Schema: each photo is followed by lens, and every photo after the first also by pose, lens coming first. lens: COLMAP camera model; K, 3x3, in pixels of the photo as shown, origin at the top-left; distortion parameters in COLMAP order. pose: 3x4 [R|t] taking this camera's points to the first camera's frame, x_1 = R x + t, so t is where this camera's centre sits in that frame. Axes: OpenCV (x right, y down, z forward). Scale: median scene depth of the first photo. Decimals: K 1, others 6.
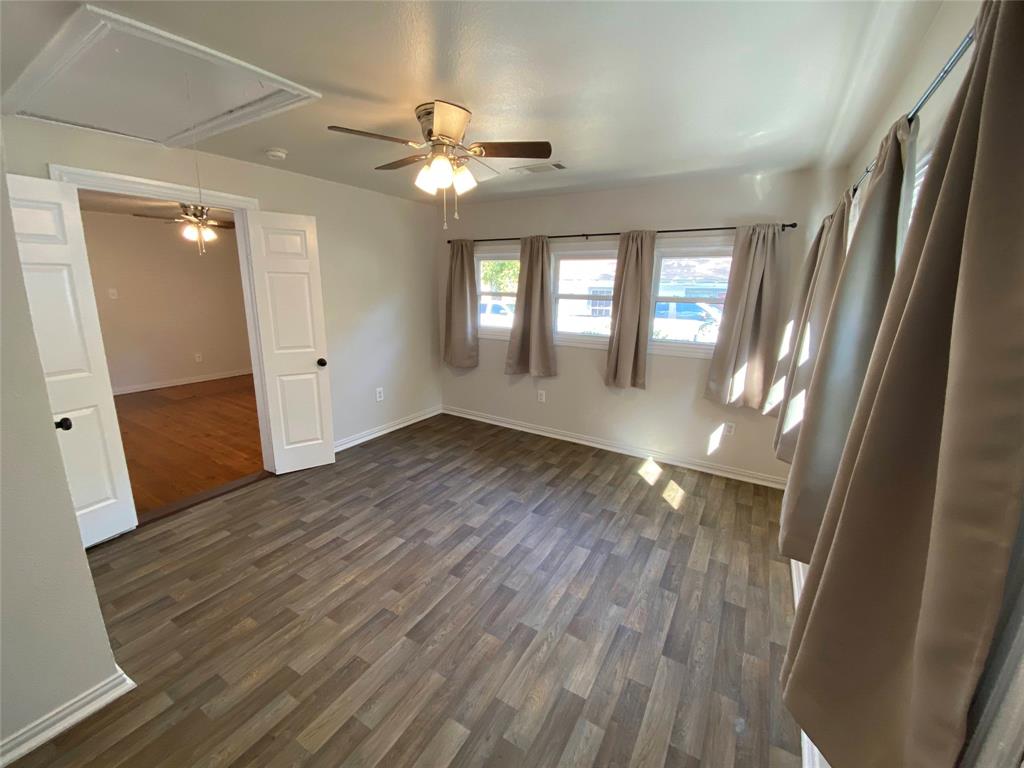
lens RADIAL K [[419.0, 0, 503.1], [0, 419.0, 379.8], [0, 0, 1]] dist [0.019348, -0.000904]
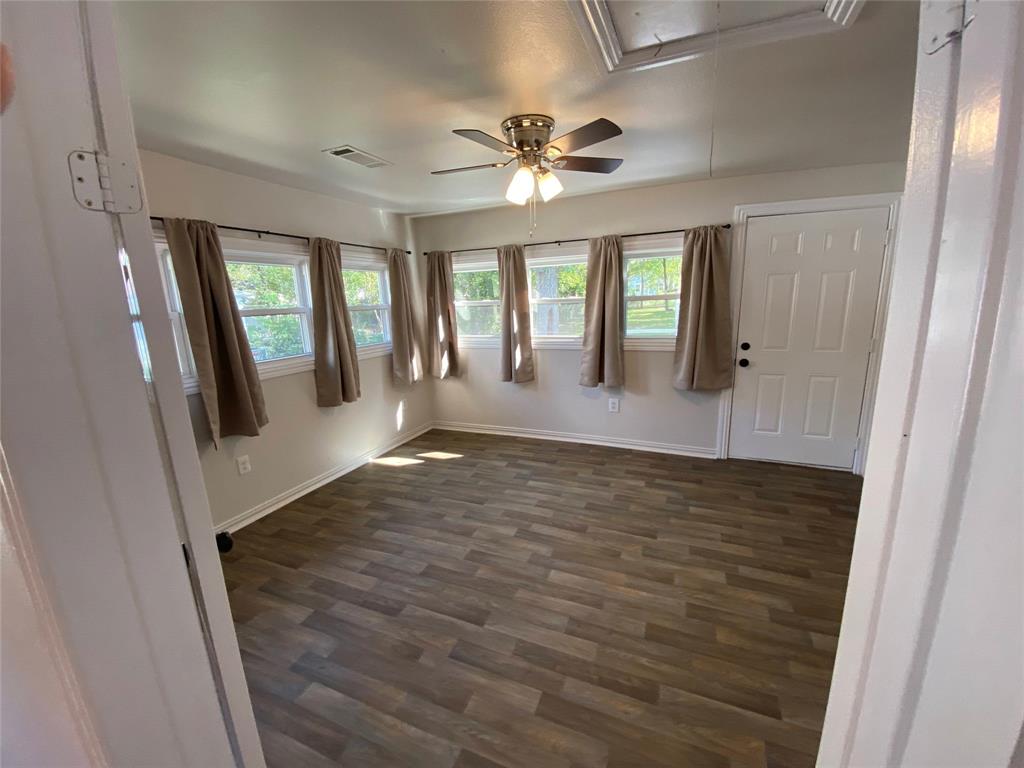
lens RADIAL K [[419.0, 0, 518.5], [0, 419.0, 382.2], [0, 0, 1]] dist [0.019348, -0.000904]
pose [[-0.154866, -0.217299, 0.963741, -0.991745], [0.253877, 0.933997, 0.251389, -0.238496], [-0.954758, 0.283604, -0.089477, 1.018275]]
